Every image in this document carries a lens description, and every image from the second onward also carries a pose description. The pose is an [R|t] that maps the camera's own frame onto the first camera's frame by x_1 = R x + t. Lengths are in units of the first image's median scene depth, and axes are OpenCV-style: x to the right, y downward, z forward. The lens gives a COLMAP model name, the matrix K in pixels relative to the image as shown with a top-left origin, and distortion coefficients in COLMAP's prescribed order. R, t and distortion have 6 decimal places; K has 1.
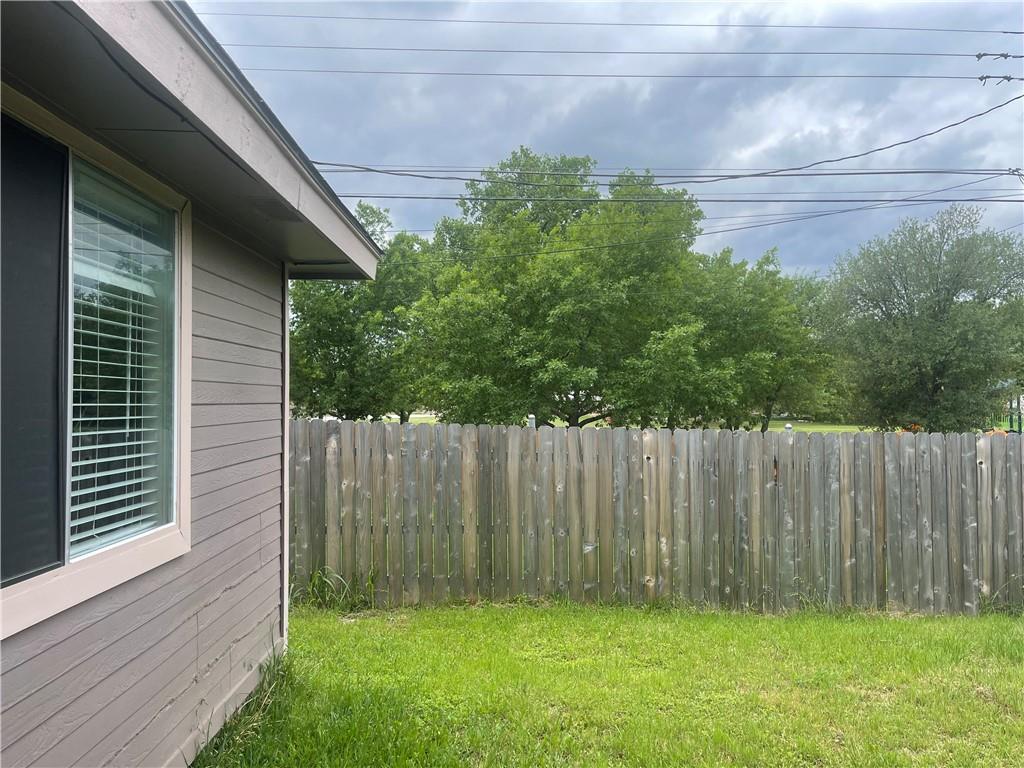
lens RADIAL K [[769.8, 0, 508.6], [0, 769.8, 381.0], [0, 0, 1]] dist [0.059928, -0.080647]
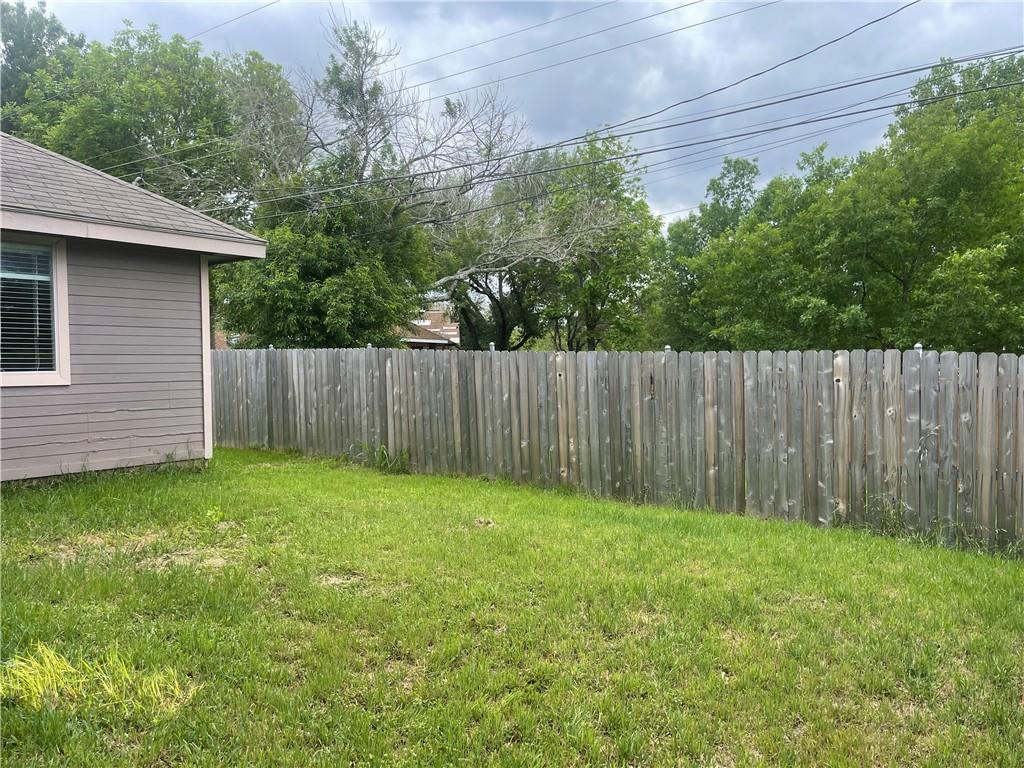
lens RADIAL K [[754.4, 0, 514.6], [0, 754.4, 389.9], [0, 0, 1]] dist [0.011455, -0.001244]
pose [[0.788067, 0.016668, -0.615364, 0.874188], [0.022498, 0.998186, 0.055850, 0.054228], [0.615178, -0.057858, 0.786262, -0.009018]]
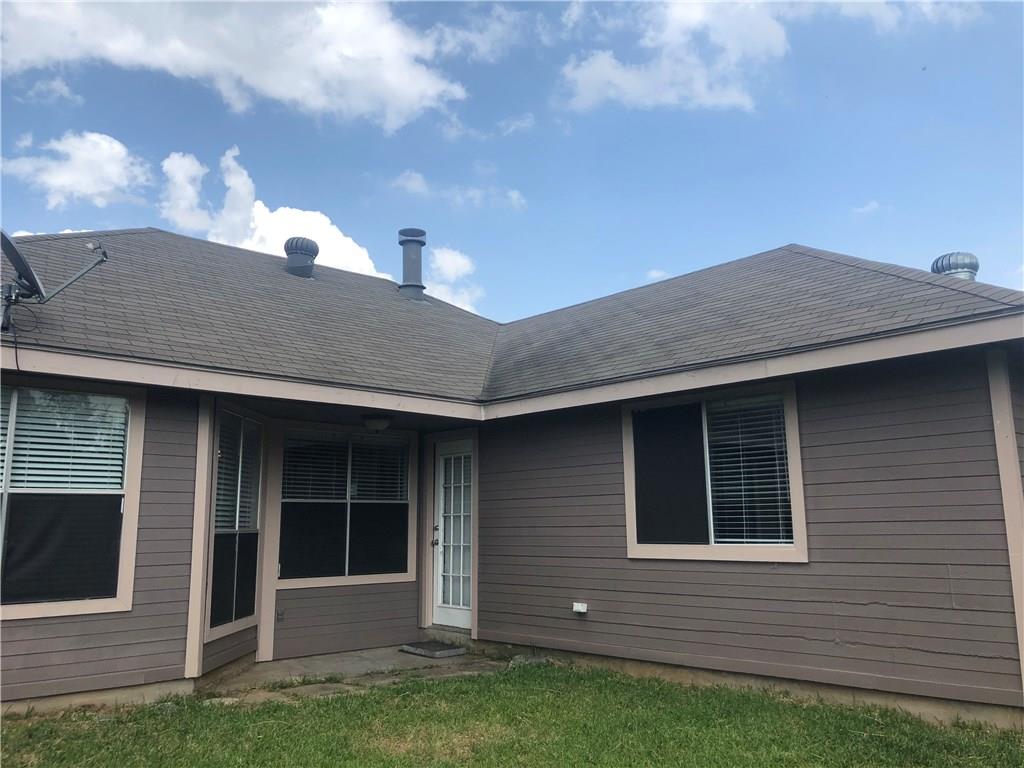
lens RADIAL K [[846.5, 0, 515.2], [0, 846.5, 378.8], [0, 0, 1]] dist [0.027543, -0.019966]
pose [[-0.729479, -0.110864, -0.674959, 0.640373], [0.033176, 0.979881, -0.196804, 0.066331], [0.683198, -0.165957, -0.711125, 0.834746]]
